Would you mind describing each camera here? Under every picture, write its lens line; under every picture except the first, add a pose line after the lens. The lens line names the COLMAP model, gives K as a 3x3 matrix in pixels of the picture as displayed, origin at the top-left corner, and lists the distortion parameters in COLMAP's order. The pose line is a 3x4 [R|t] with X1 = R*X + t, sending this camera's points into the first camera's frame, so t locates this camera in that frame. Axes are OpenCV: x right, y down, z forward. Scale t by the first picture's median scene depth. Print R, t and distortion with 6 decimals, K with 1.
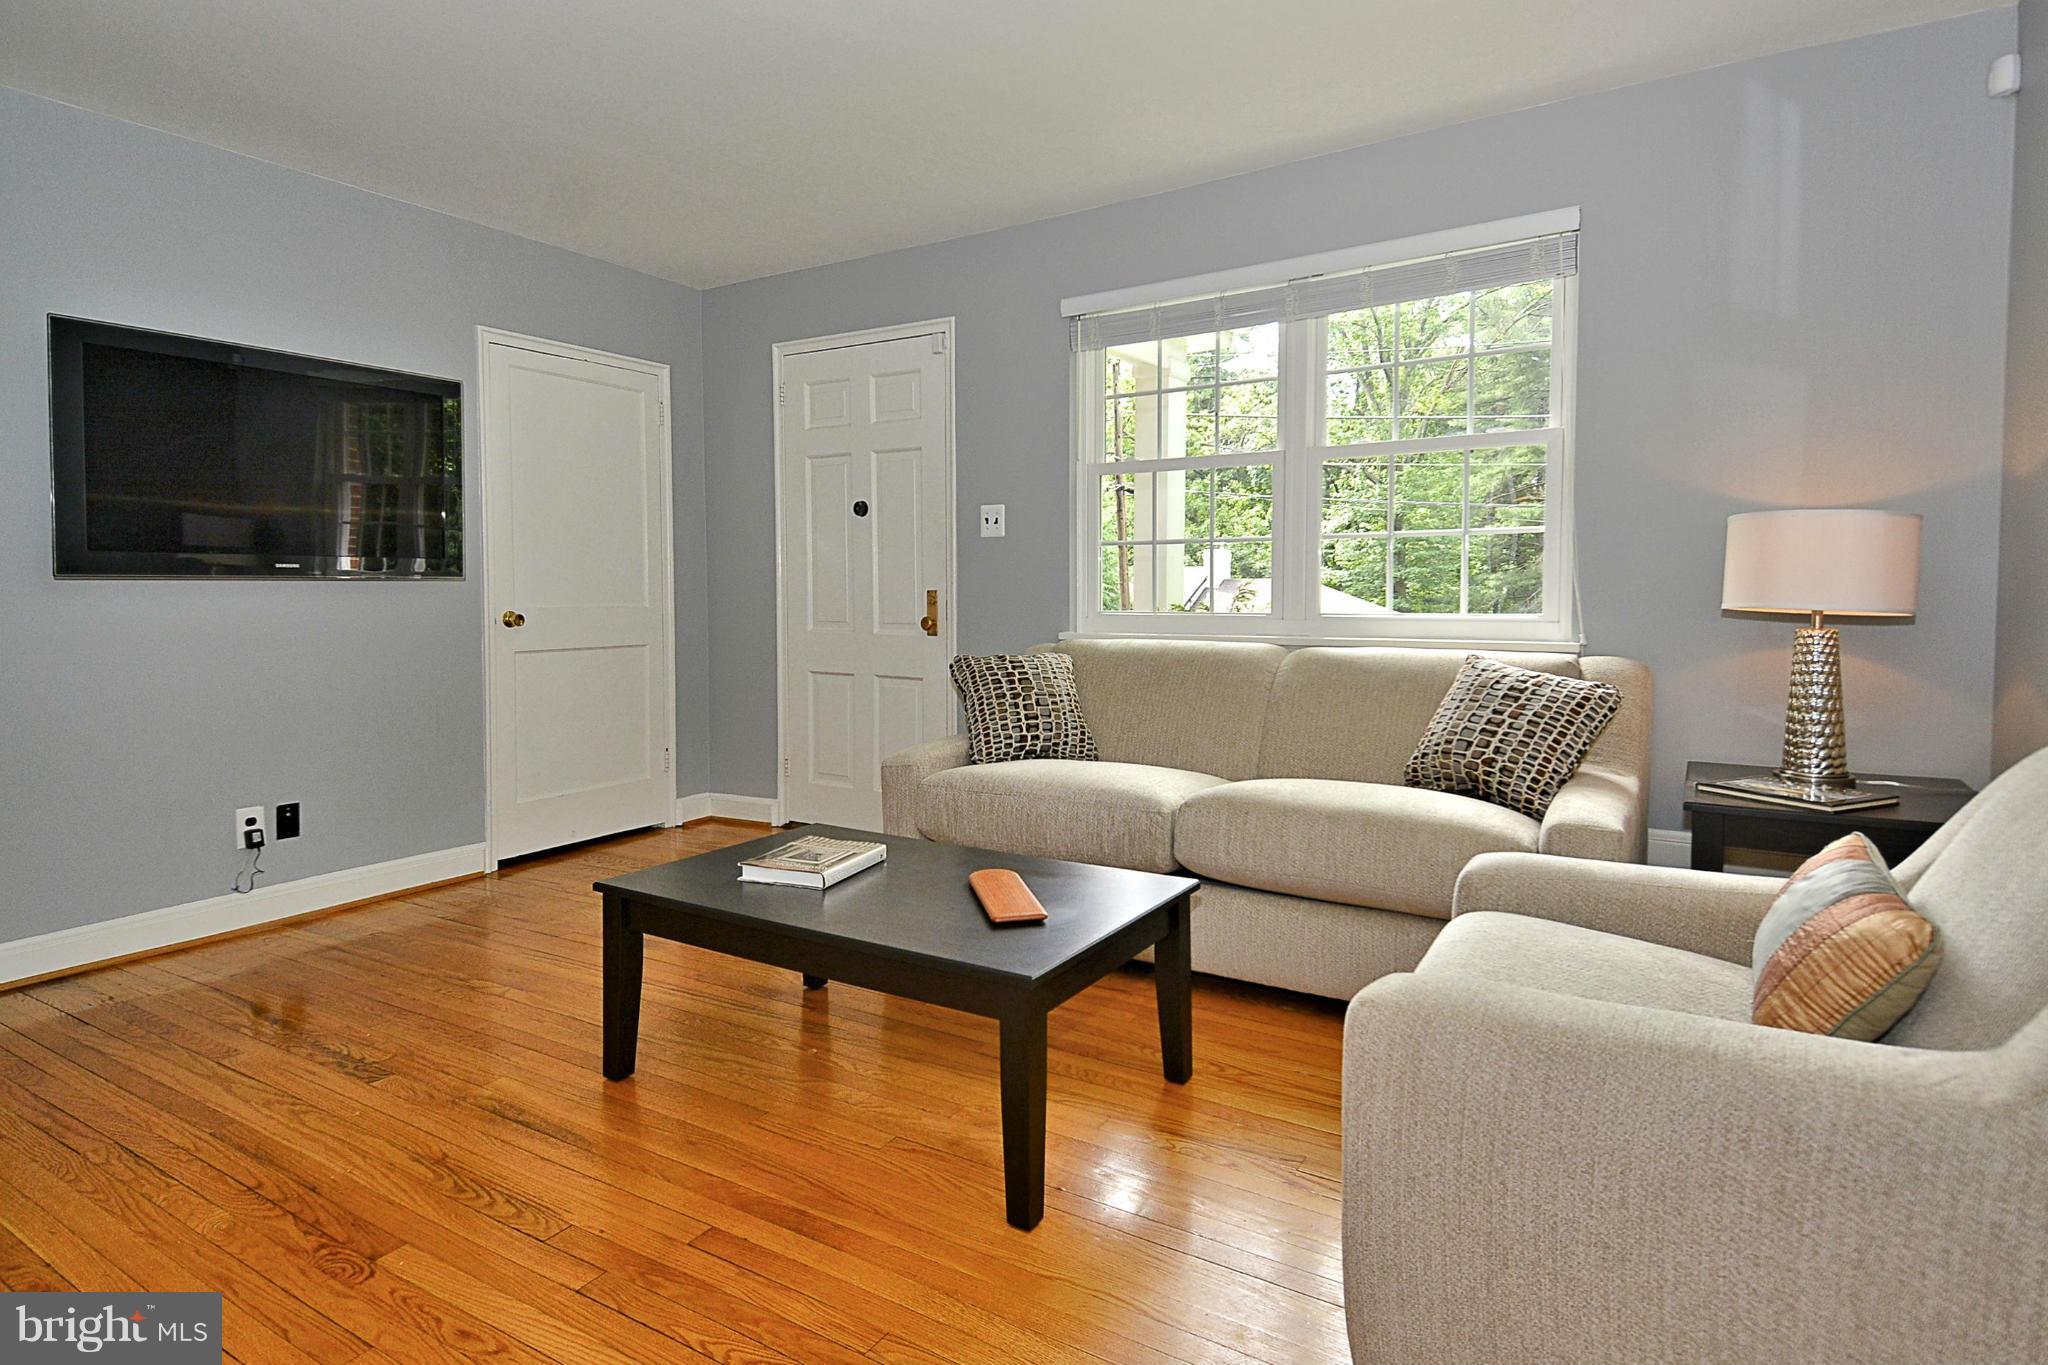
lens RADIAL K [[1125.9, 0, 1051.2], [0, 1125.9, 678.5], [0, 0, 1]] dist [0.094777, -0.061737]
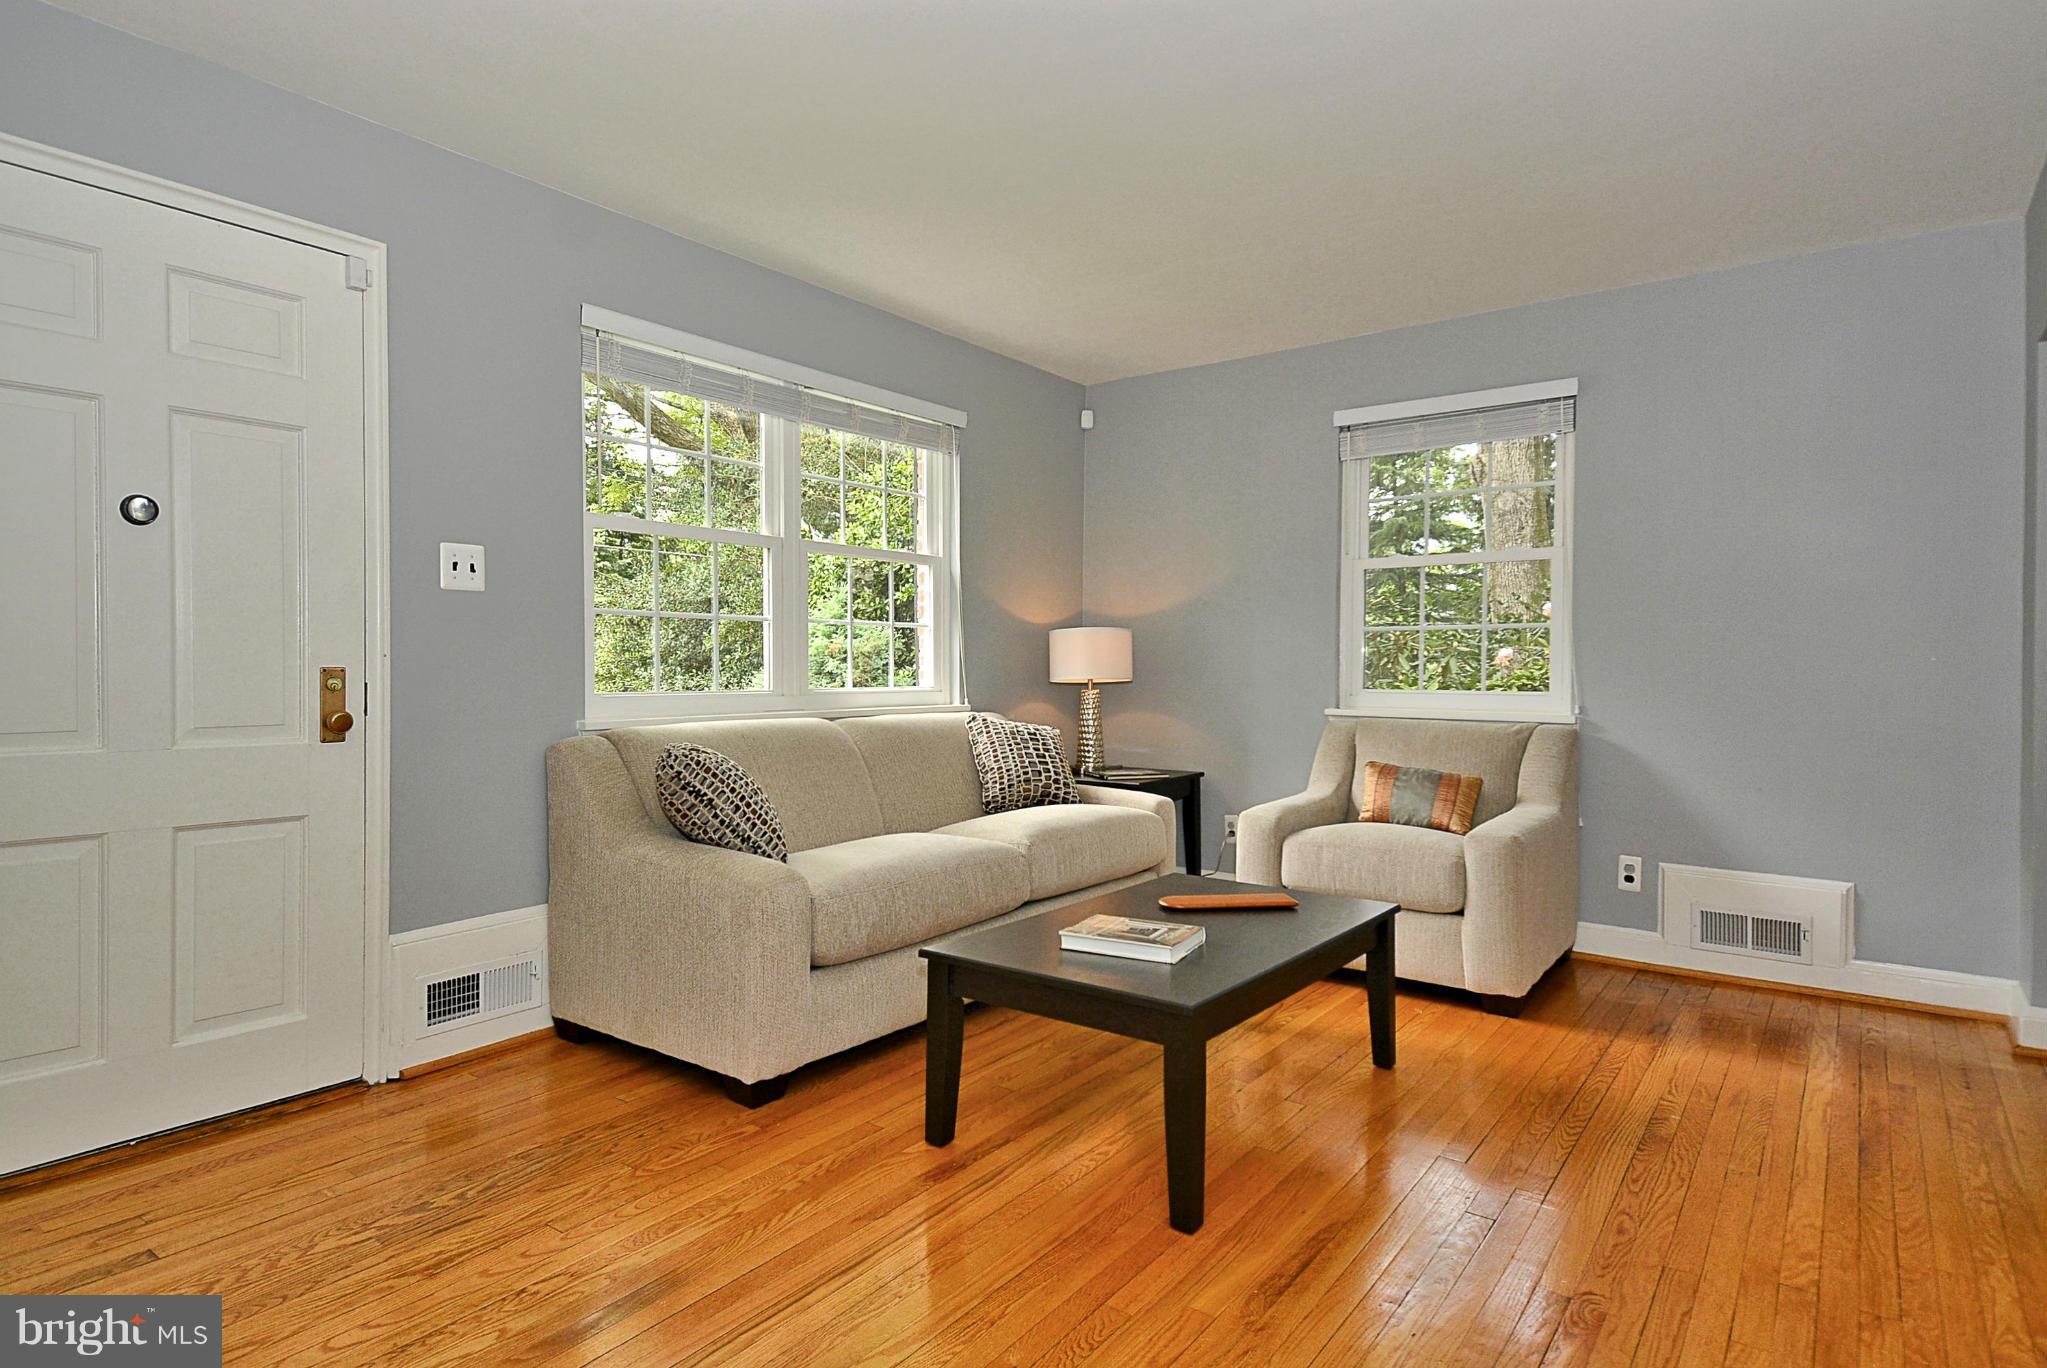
lens RADIAL K [[1125.3, 0, 1050.7], [0, 1125.3, 680.1], [0, 0, 1]] dist [0.094777, -0.061737]
pose [[0.050508, -0.004699, 0.998713, -1.051147], [0.083648, 0.996495, 0.000458, -0.058661], [-0.995215, 0.083517, 0.050724, 0.873533]]
